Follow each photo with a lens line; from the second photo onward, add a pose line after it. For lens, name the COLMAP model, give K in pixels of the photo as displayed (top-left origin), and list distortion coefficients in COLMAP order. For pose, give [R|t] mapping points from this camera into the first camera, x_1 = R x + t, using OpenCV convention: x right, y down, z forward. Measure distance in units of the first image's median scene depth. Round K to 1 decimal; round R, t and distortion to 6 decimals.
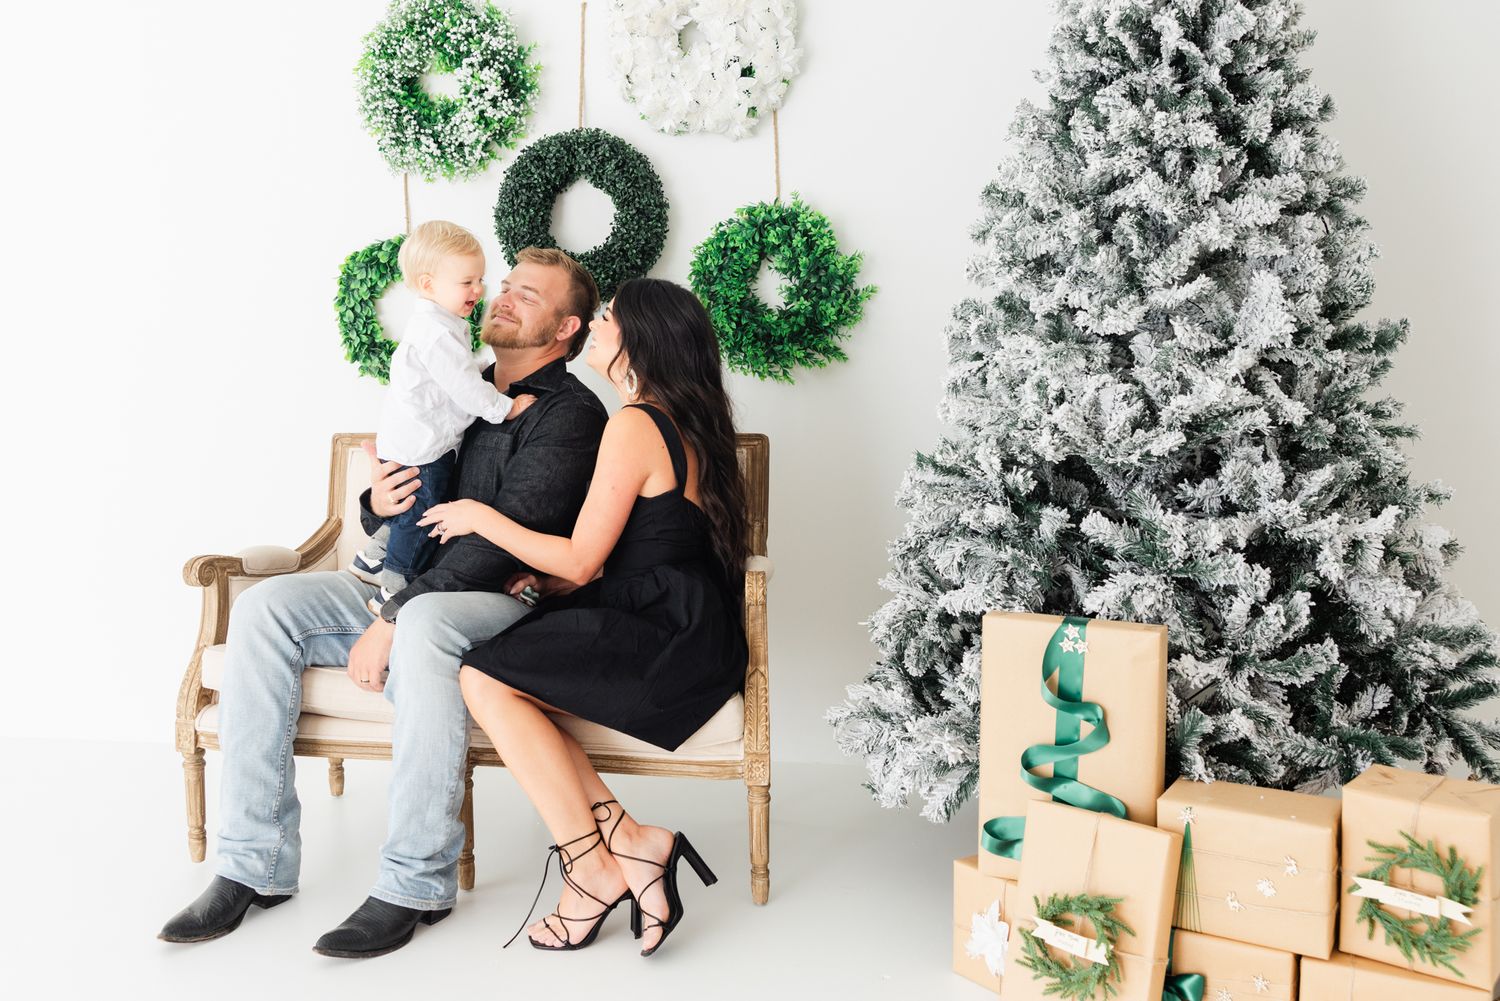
lens RADIAL K [[1582.7, 0, 677.9], [0, 1582.7, 446.2], [0, 0, 1]] dist [-0.000609, 0.000000]
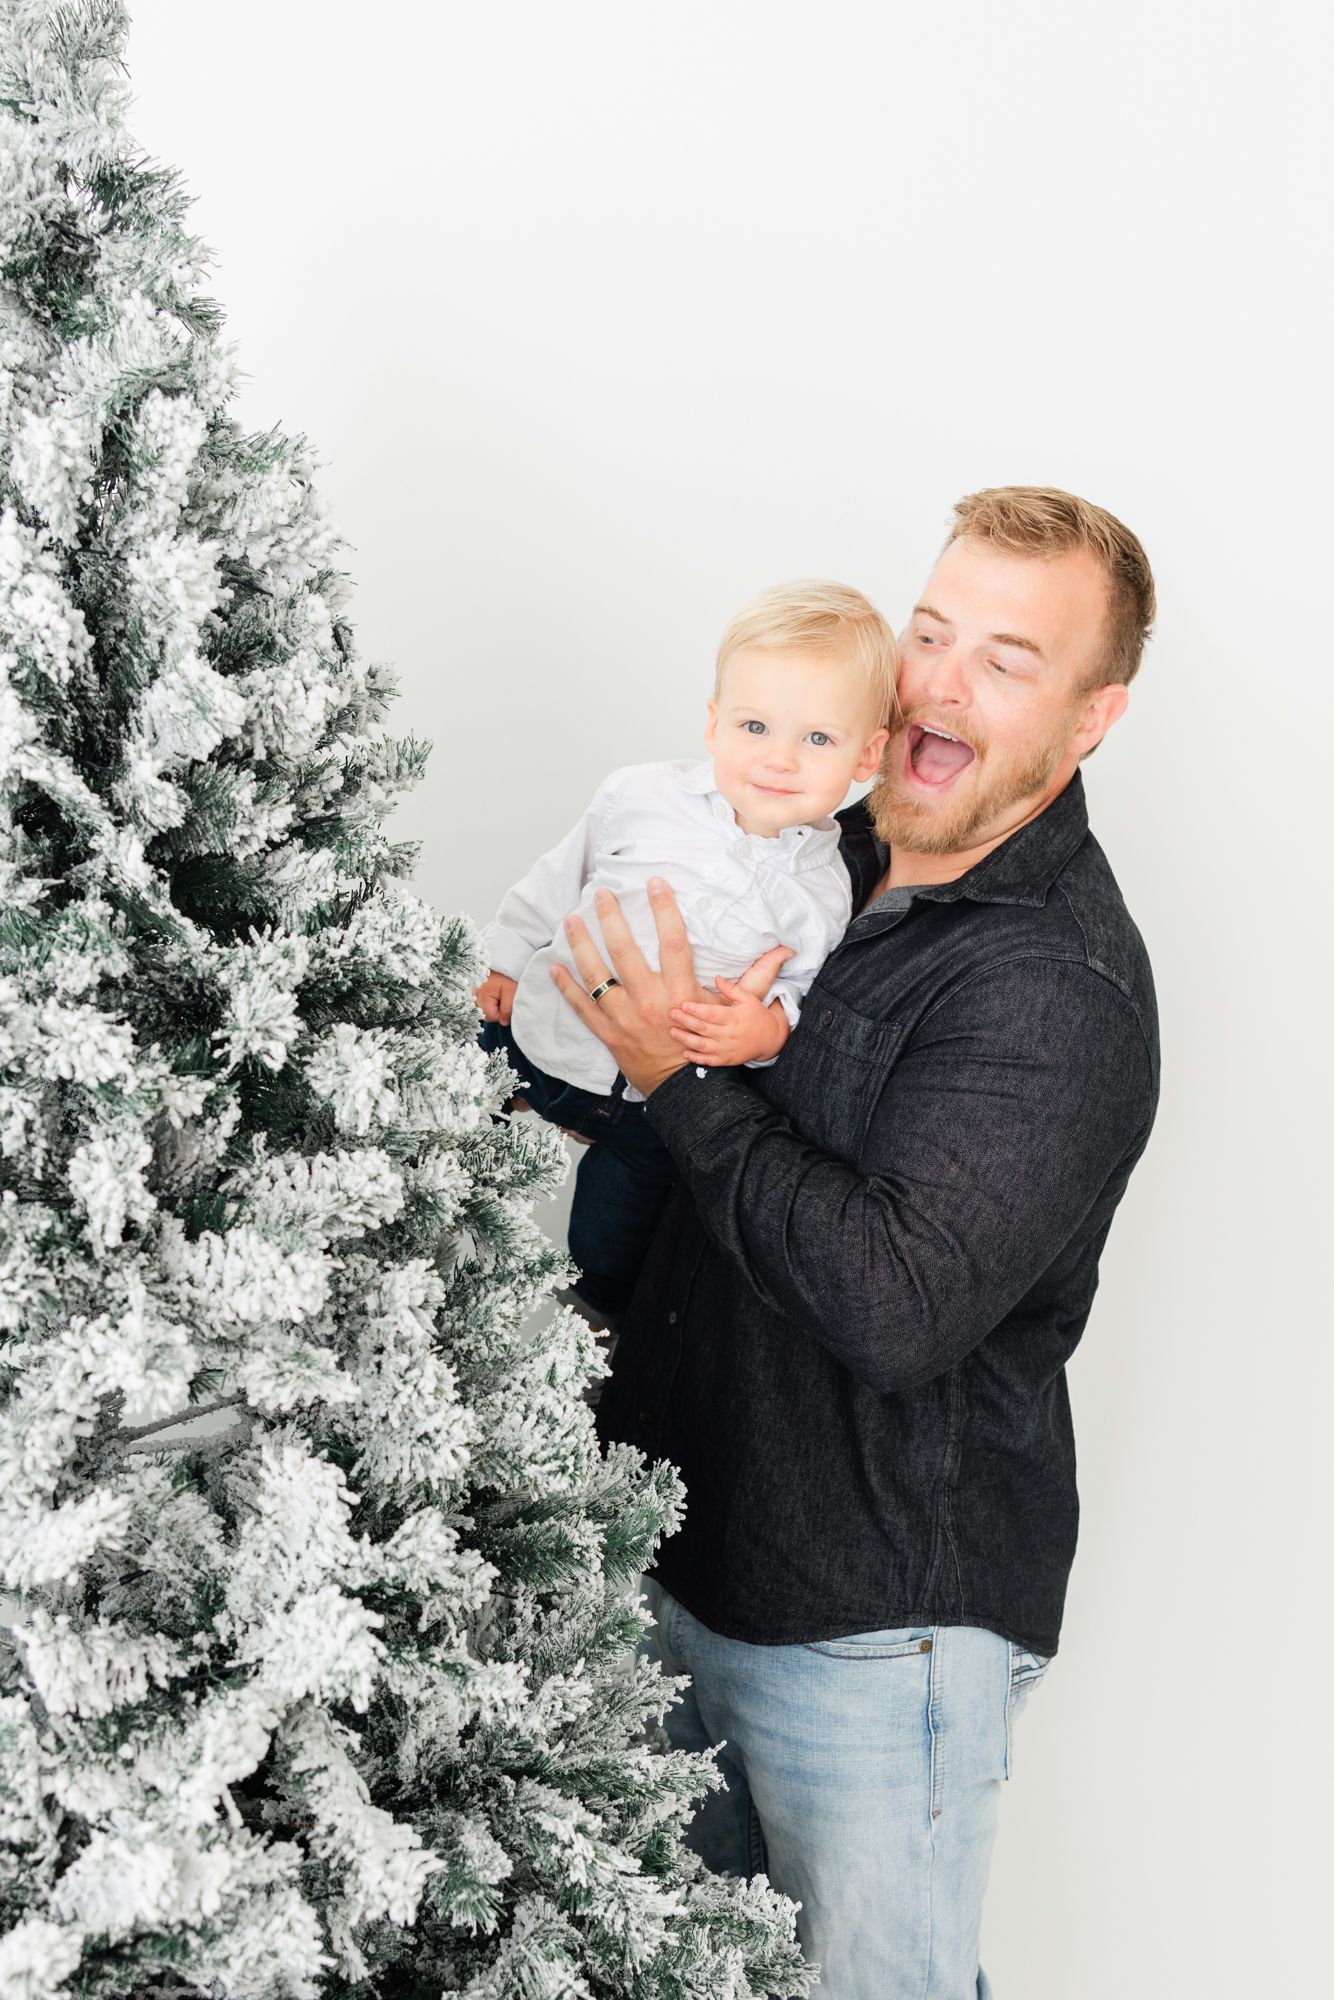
lens RADIAL K [[1977.1, 0, 701.9], [0, 1977.1, 1185.3], [0, 0, 1]] dist [-0.012703, 0.000000]
pose [[0.890356, -0.038665, 0.453620, 0.247461], [0.041353, 0.999137, 0.003997, -0.158275], [-0.453383, 0.015200, 0.891186, 0.558123]]
